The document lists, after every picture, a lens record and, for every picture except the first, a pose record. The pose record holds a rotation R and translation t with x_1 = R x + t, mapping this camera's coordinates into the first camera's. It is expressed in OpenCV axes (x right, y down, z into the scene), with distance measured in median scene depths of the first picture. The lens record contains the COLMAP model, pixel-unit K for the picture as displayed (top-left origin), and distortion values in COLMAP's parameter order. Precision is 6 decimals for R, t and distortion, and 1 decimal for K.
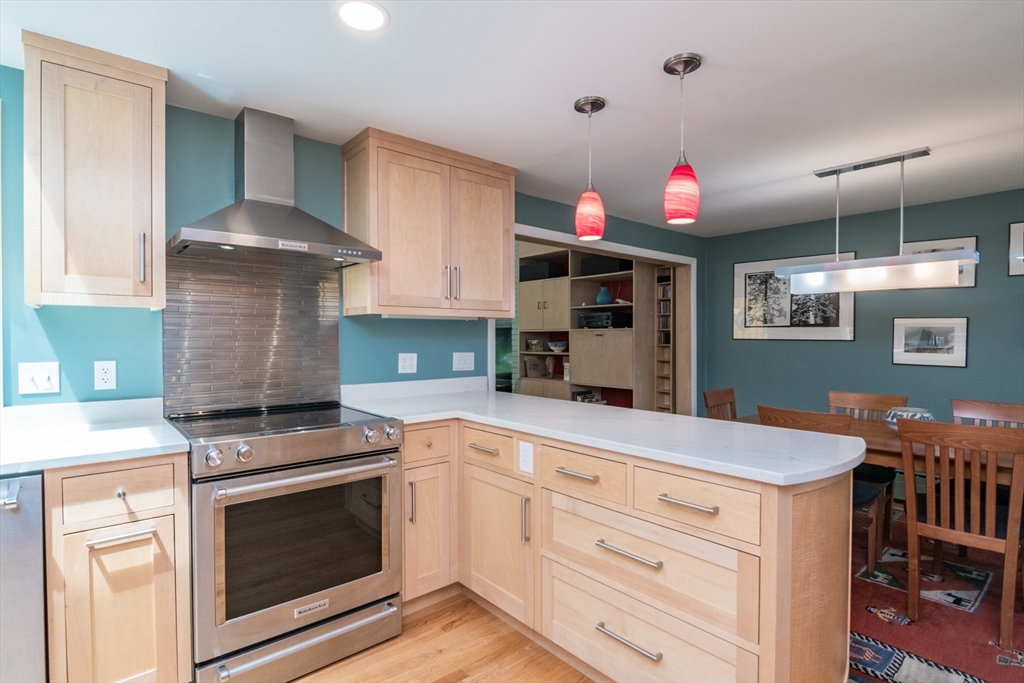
lens RADIAL K [[499.1, 0, 512.2], [0, 499.1, 342.3], [0, 0, 1]] dist [-0.011447, -0.002109]
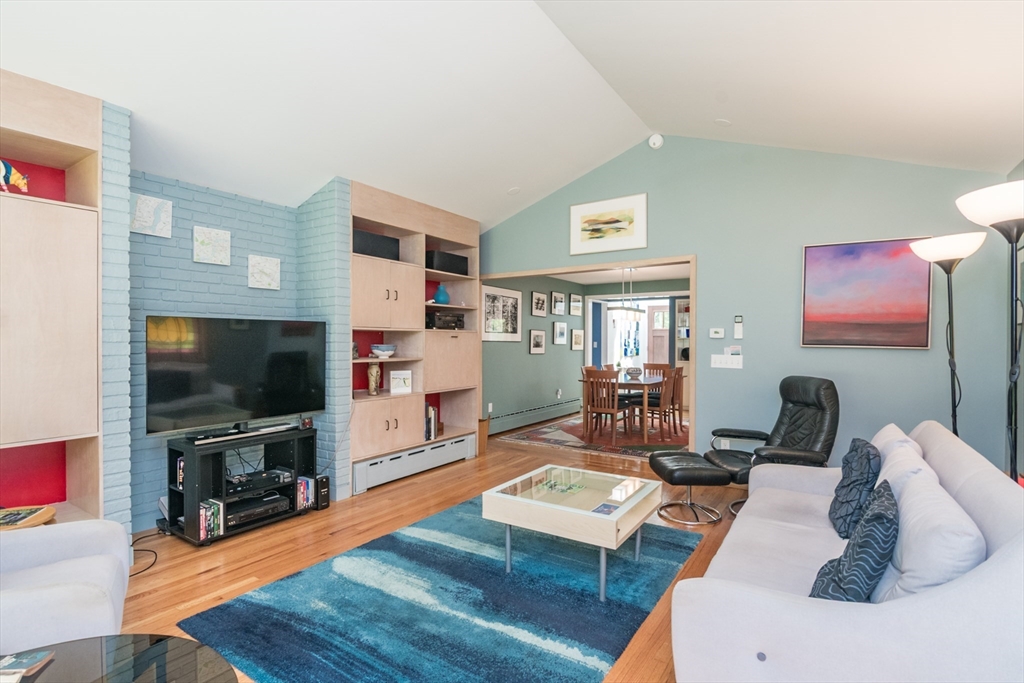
lens RADIAL K [[499.1, 0, 512.3], [0, 499.1, 344.2], [0, 0, 1]] dist [-0.011447, -0.002109]
pose [[-0.272492, -0.001075, 0.962157, -1.698220], [0.010954, 0.999931, 0.004220, -0.005482], [-0.962096, 0.011689, -0.272462, 2.547523]]
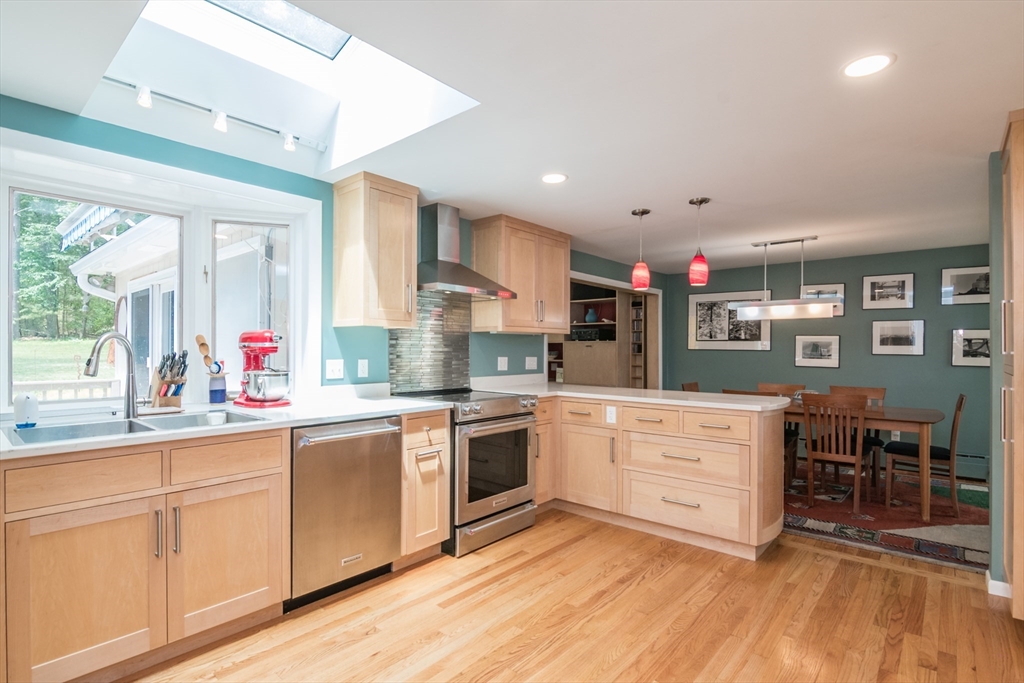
lens RADIAL K [[499.1, 0, 513.2], [0, 499.1, 346.8], [0, 0, 1]] dist [-0.011447, -0.002109]
pose [[0.988392, 0.005079, 0.151843, -0.477765], [-0.002861, 0.999886, -0.014825, 0.015708], [-0.151901, 0.014219, 0.988293, -0.561625]]
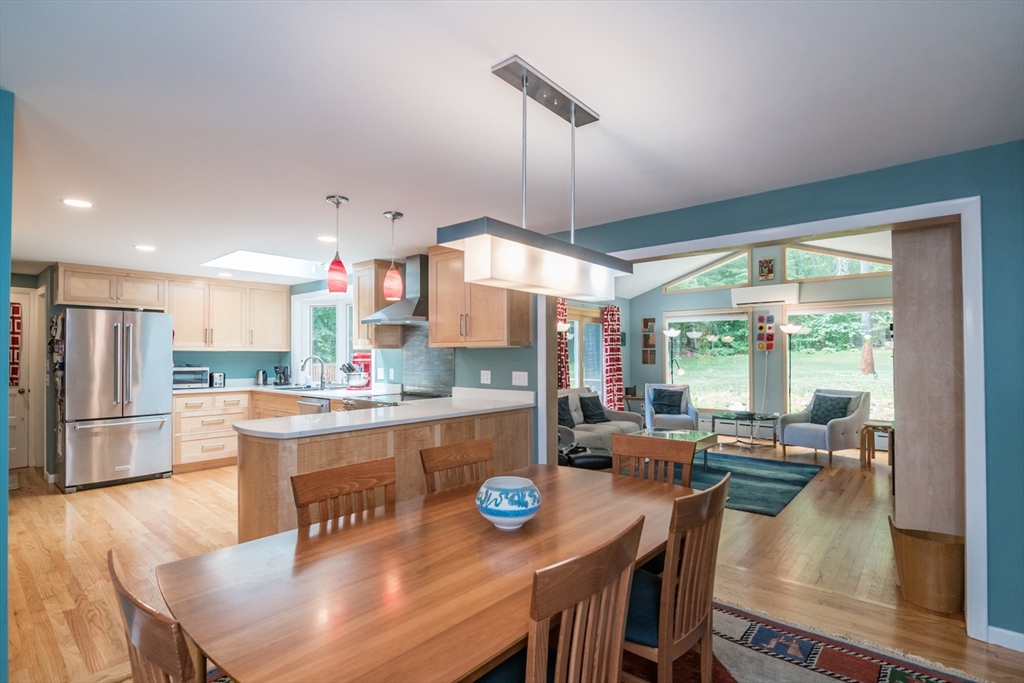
lens RADIAL K [[499.1, 0, 493.8], [0, 499.1, 350.6], [0, 0, 1]] dist [-0.011447, -0.002109]
pose [[0.127661, -0.009074, -0.991776, 1.543935], [-0.008387, 0.999913, -0.010228, -0.028442], [0.991782, 0.009623, 0.127574, 0.979577]]
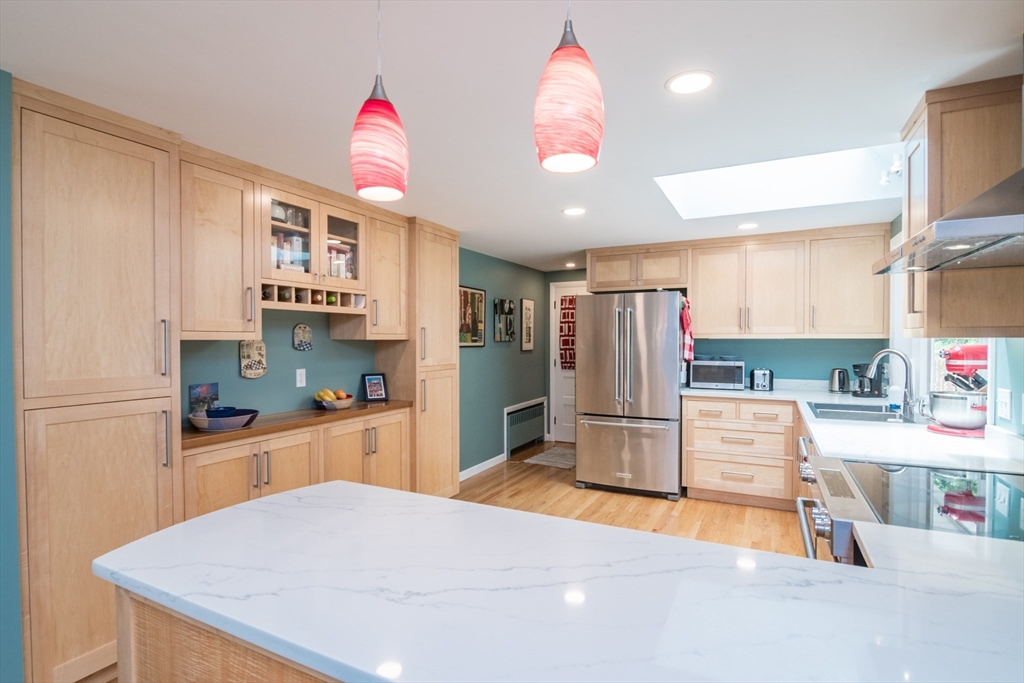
lens RADIAL K [[499.1, 0, 496.1], [0, 499.1, 346.8], [0, 0, 1]] dist [-0.011447, -0.002109]
pose [[-0.923243, 0.008154, -0.384129, 0.345069], [-0.002097, 0.999653, 0.026259, -0.057982], [0.384210, 0.025049, -0.922906, 1.192010]]
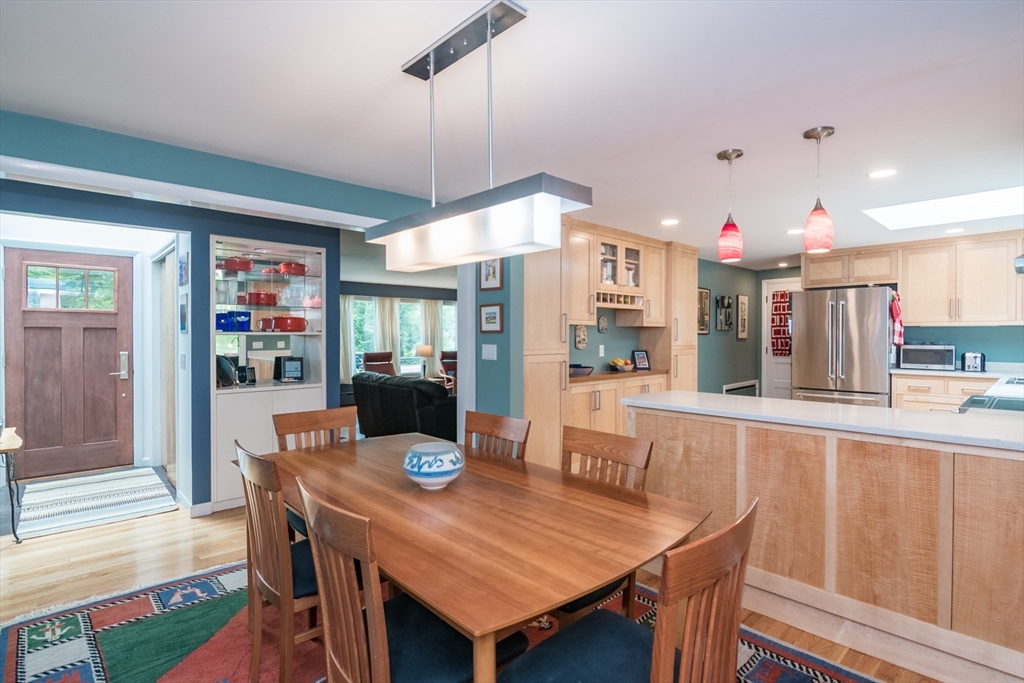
lens RADIAL K [[499.1, 0, 519.4], [0, 499.1, 339.1], [0, 0, 1]] dist [-0.011447, -0.002109]
pose [[-0.996659, 0.002951, -0.081625, 0.823586], [0.001308, 0.999796, 0.020178, -0.030095], [0.081668, 0.020003, -0.996459, 1.806065]]
